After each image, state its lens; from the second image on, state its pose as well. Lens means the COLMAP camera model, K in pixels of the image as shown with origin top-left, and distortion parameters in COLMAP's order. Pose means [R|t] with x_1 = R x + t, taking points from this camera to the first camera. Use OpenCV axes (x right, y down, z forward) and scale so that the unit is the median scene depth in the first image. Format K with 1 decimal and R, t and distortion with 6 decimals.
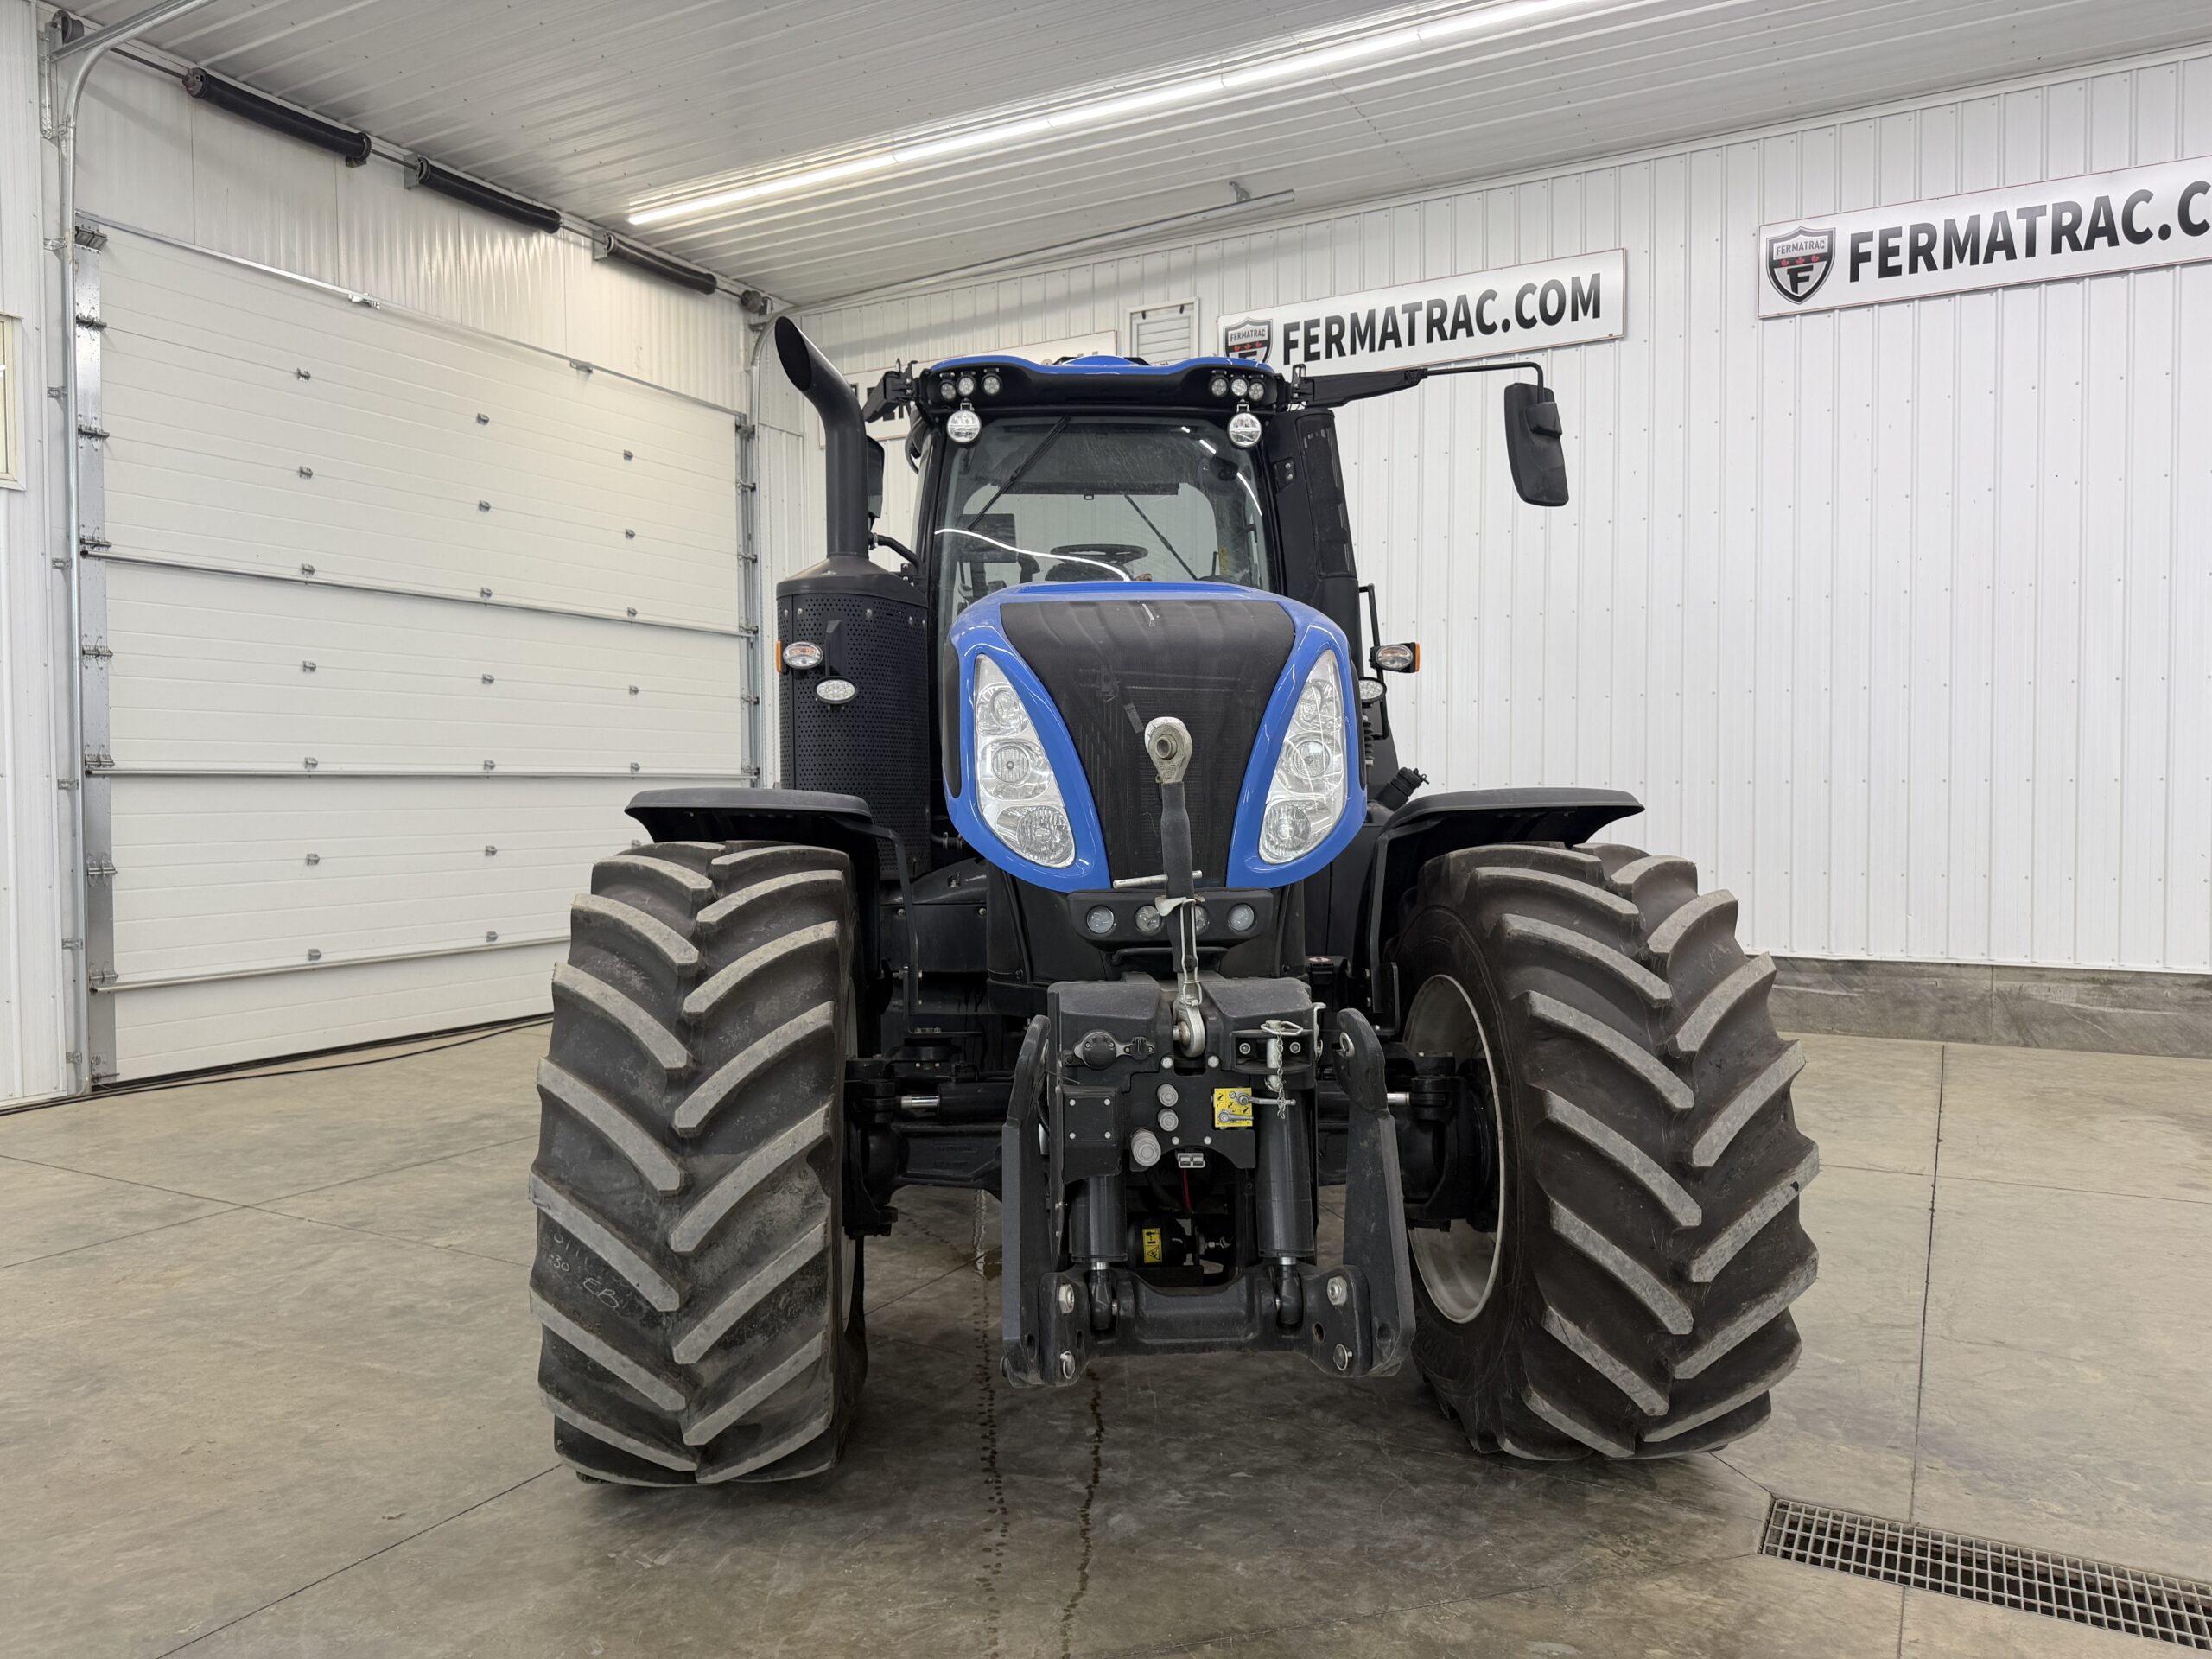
lens RADIAL K [[1565.6, 0, 1104.1], [0, 1565.6, 821.7], [0, 0, 1]] dist [0.025966, -0.030023]
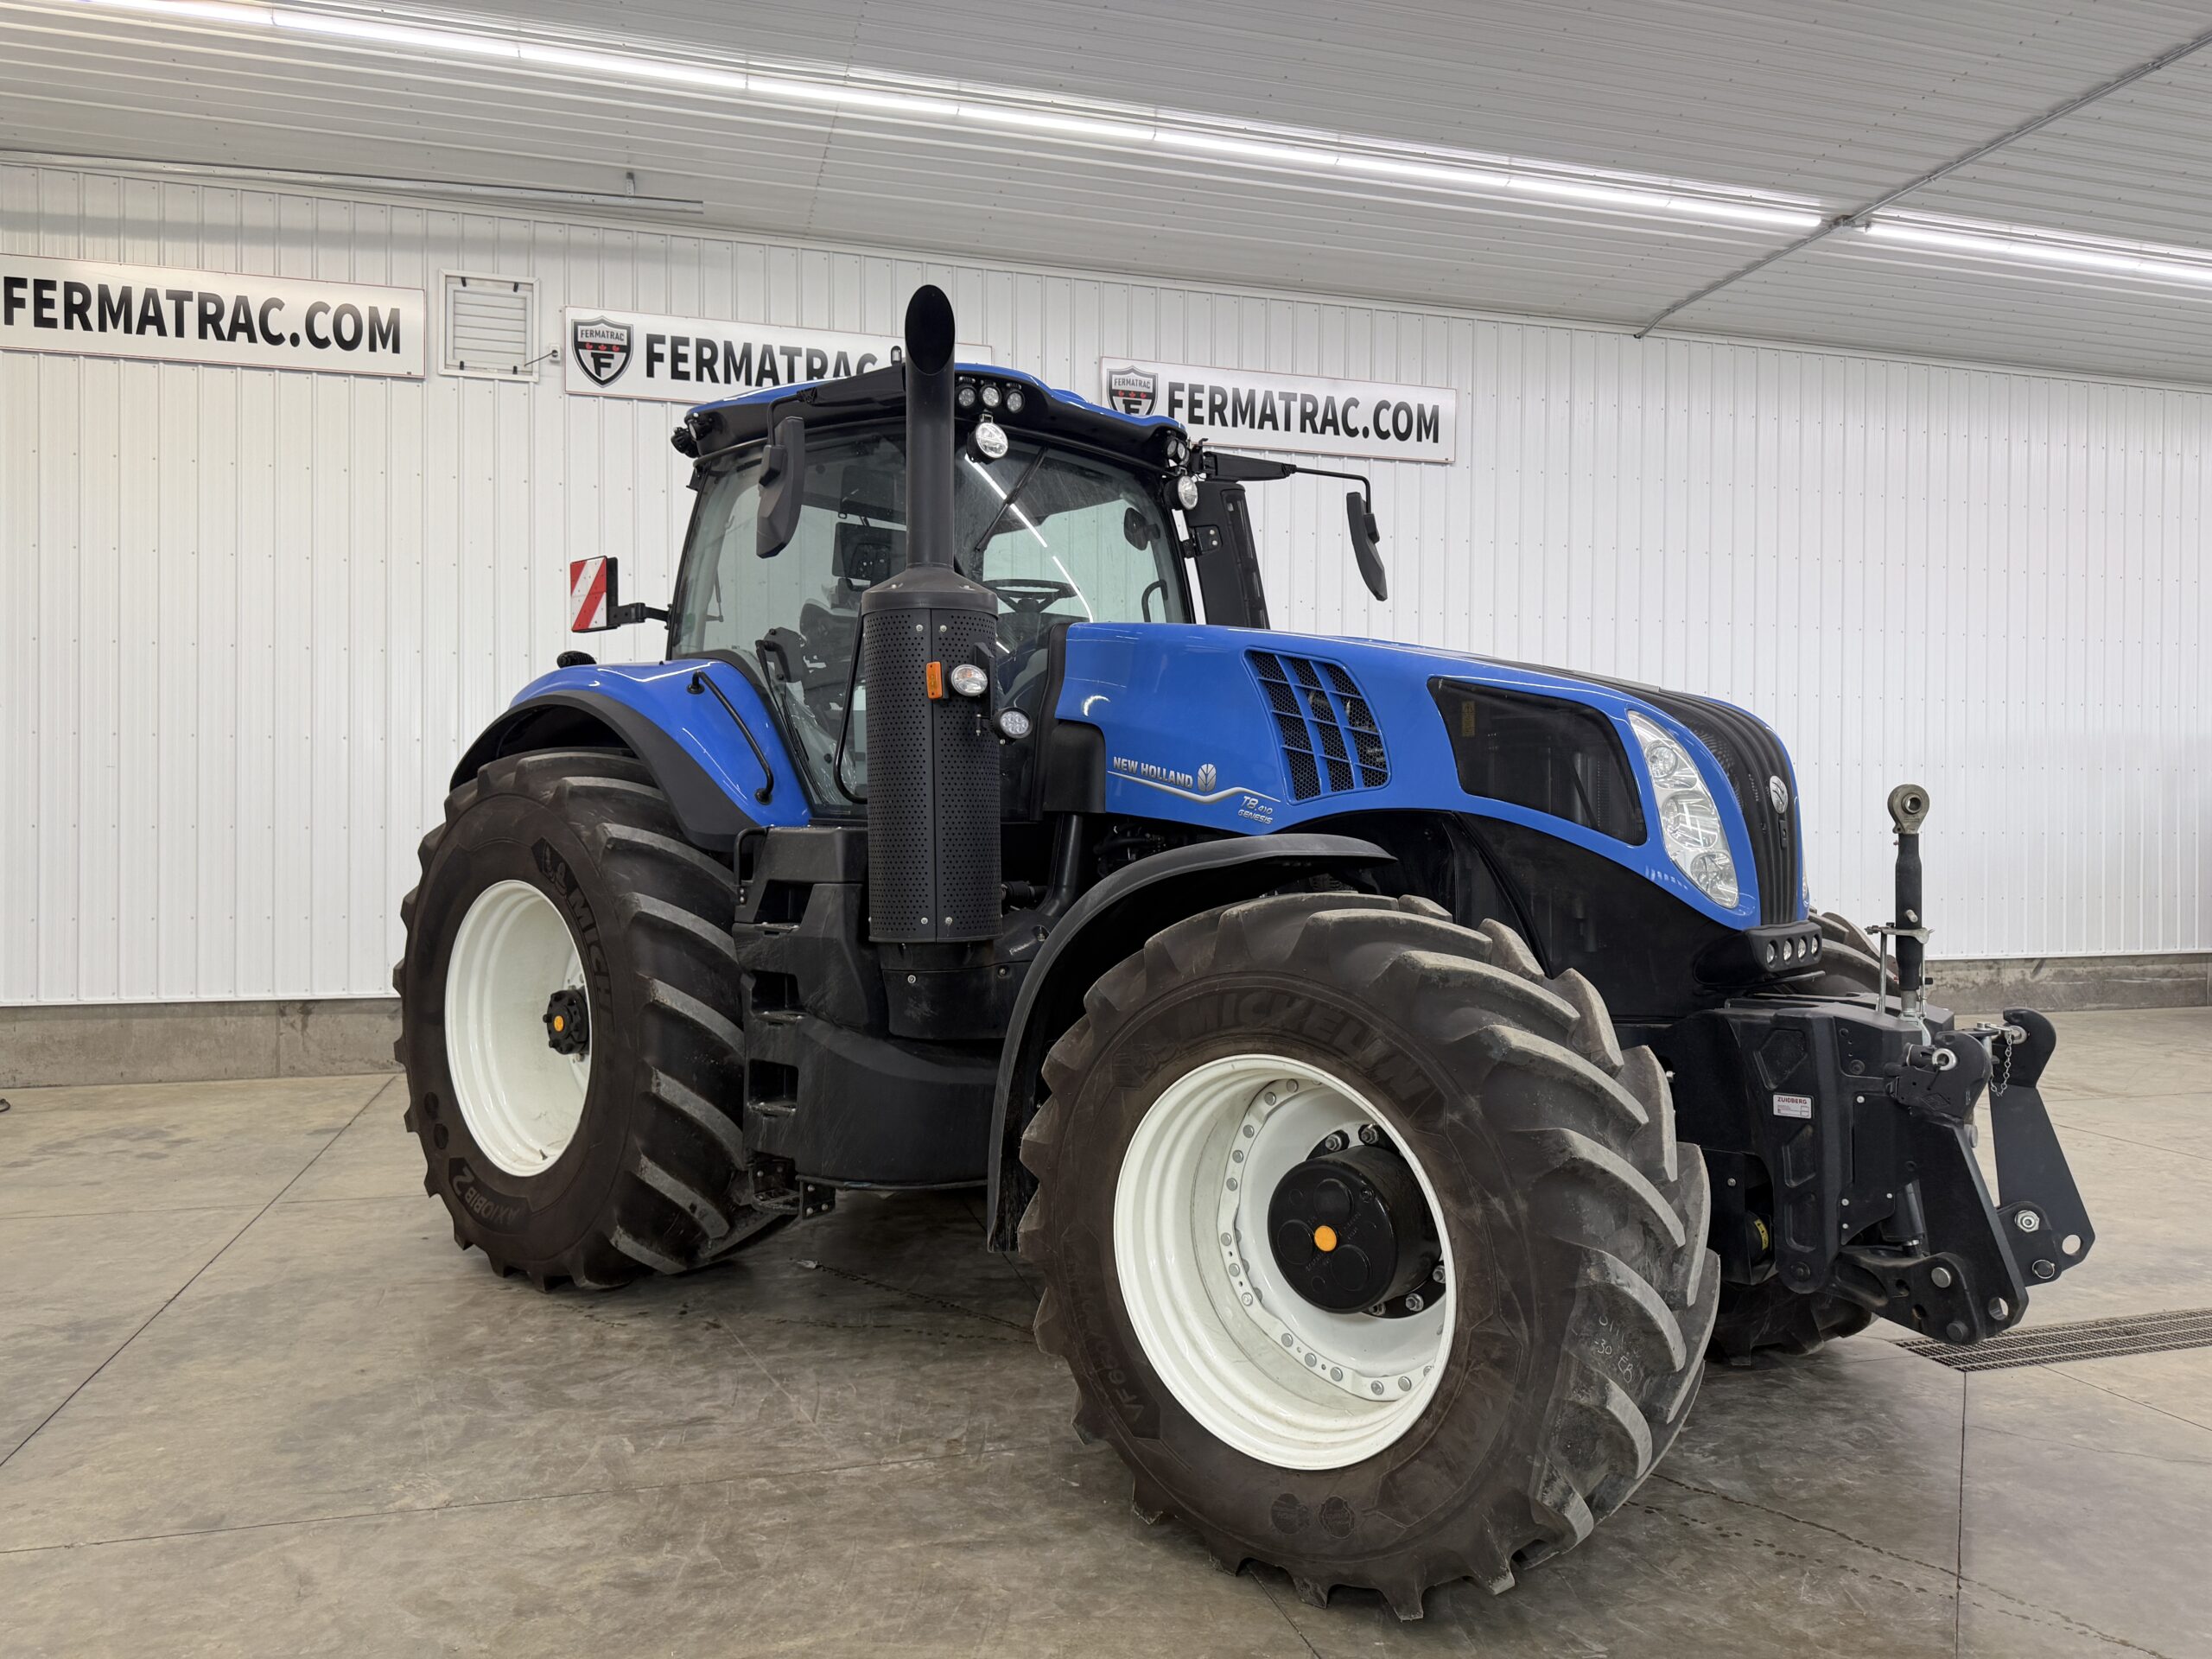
lens RADIAL K [[1565.6, 0, 1112.6], [0, 1565.6, 844.6], [0, 0, 1]] dist [0.025966, -0.030023]
pose [[0.707907, 0.006979, 0.706271, -0.489376], [0.010555, 0.999735, -0.020458, 0.005957], [-0.706227, 0.021937, 0.707646, 0.231029]]
